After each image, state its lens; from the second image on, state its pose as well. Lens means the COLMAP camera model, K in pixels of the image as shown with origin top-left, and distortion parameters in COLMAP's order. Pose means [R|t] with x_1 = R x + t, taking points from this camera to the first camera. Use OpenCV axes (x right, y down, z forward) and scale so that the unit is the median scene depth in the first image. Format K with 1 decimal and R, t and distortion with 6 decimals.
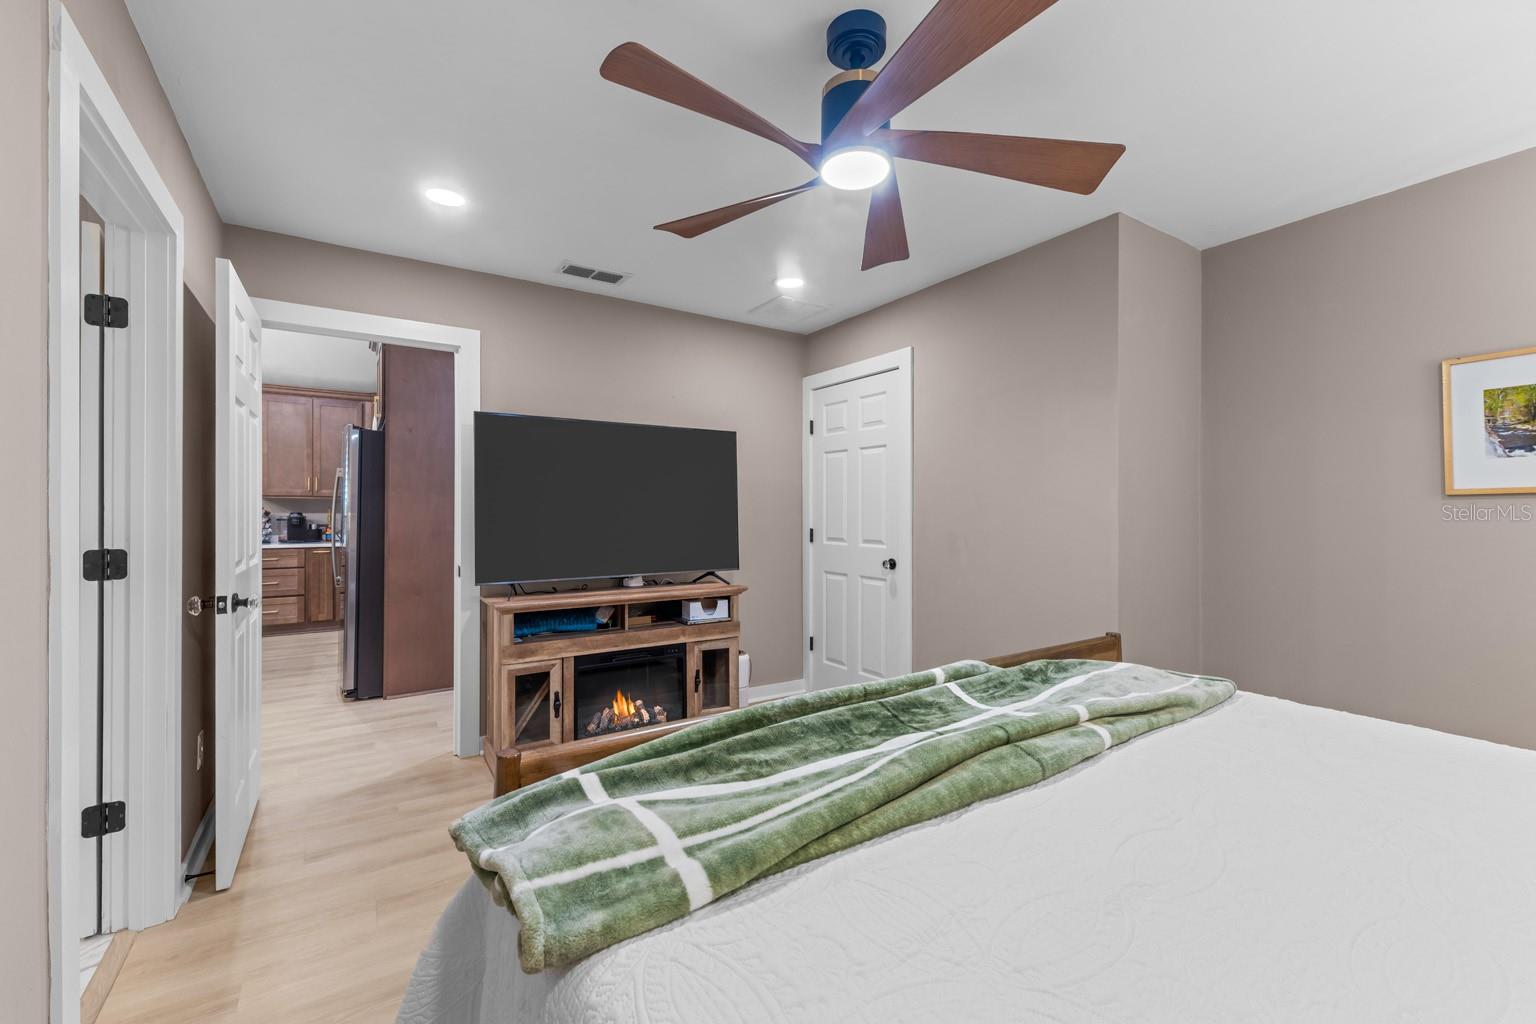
lens RADIAL K [[627.9, 0, 771.0], [0, 627.9, 514.2], [0, 0, 1]] dist [0.003381, 0.000047]
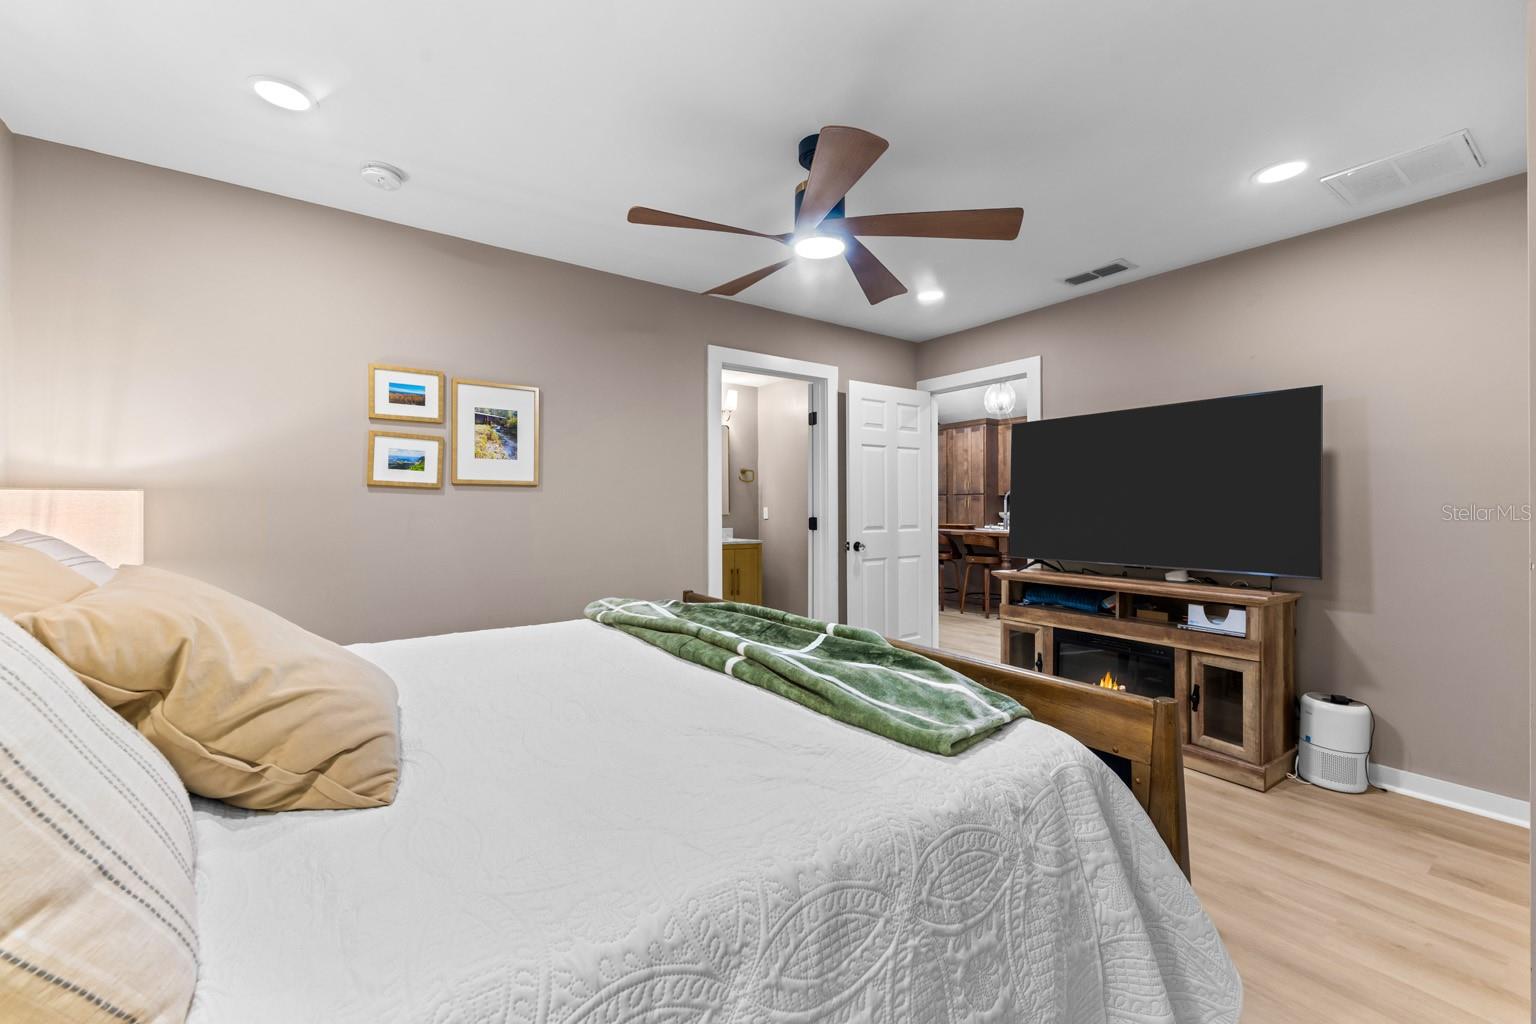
lens RADIAL K [[627.9, 0, 772.9], [0, 627.9, 503.7], [0, 0, 1]] dist [0.003381, 0.000047]
pose [[0.024643, -0.005164, -0.999683, 0.736427], [0.002188, 0.999985, -0.005111, 0.006895], [0.999694, -0.002061, 0.024654, 0.421621]]
